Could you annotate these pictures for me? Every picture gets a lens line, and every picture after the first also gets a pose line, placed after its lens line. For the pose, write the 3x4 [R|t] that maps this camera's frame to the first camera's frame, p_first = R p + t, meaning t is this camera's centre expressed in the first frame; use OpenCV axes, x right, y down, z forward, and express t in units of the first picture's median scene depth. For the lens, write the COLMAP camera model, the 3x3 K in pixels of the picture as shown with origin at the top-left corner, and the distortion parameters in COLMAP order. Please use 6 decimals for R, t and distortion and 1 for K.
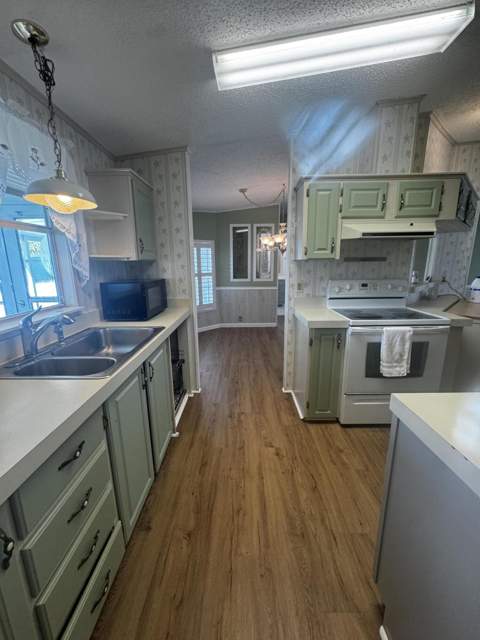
lens RADIAL K [[255.8, 0, 240.0], [0, 255.8, 320.0], [0, 0, 1]] dist [-0.006069, -0.000360]
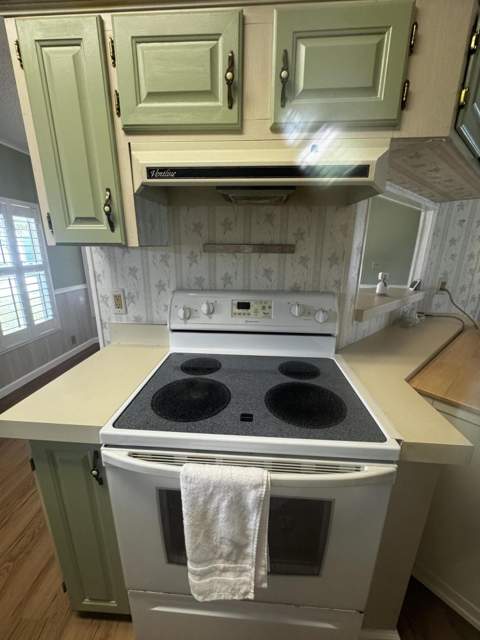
lens RADIAL K [[255.8, 0, 240.0], [0, 255.8, 320.0], [0, 0, 1]] dist [-0.006069, -0.000360]
pose [[0.998216, 0.037128, -0.046760, 0.594791], [-0.034474, 0.997817, 0.056329, -0.160160], [0.048750, -0.054616, 0.997317, 0.638234]]
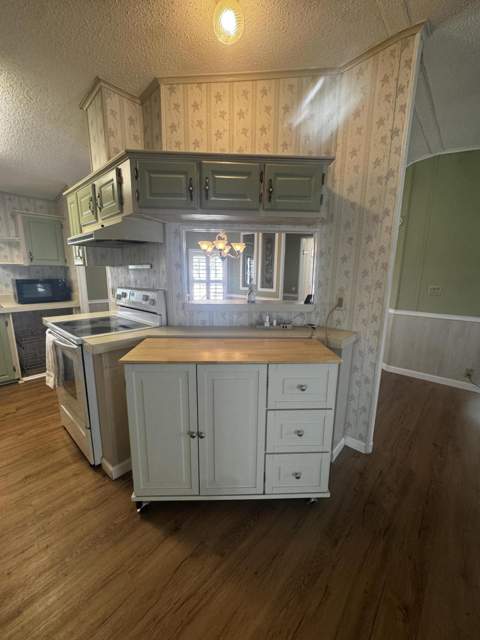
lens RADIAL K [[259.7, 0, 240.0], [0, 259.7, 320.0], [0, 0, 1]] dist [-0.008474, 0.000017]
pose [[0.746071, 0.140799, -0.650810, 1.624116], [-0.165736, 0.985895, 0.023297, -0.153652], [0.644911, 0.090482, 0.758883, 0.652793]]
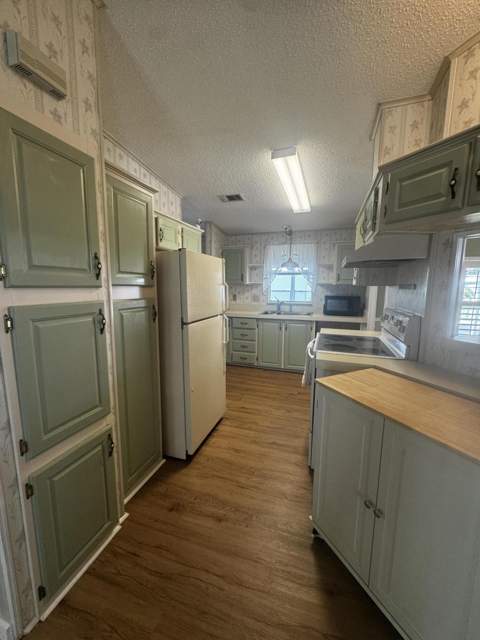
lens RADIAL K [[255.8, 0, 240.0], [0, 255.8, 320.0], [0, 0, 1]] dist [-0.006069, -0.000360]
pose [[-0.309232, 0.140288, -0.940582, 1.650835], [-0.215518, 0.952988, 0.212993, -0.231308], [0.926244, 0.268577, -0.264460, 0.897422]]
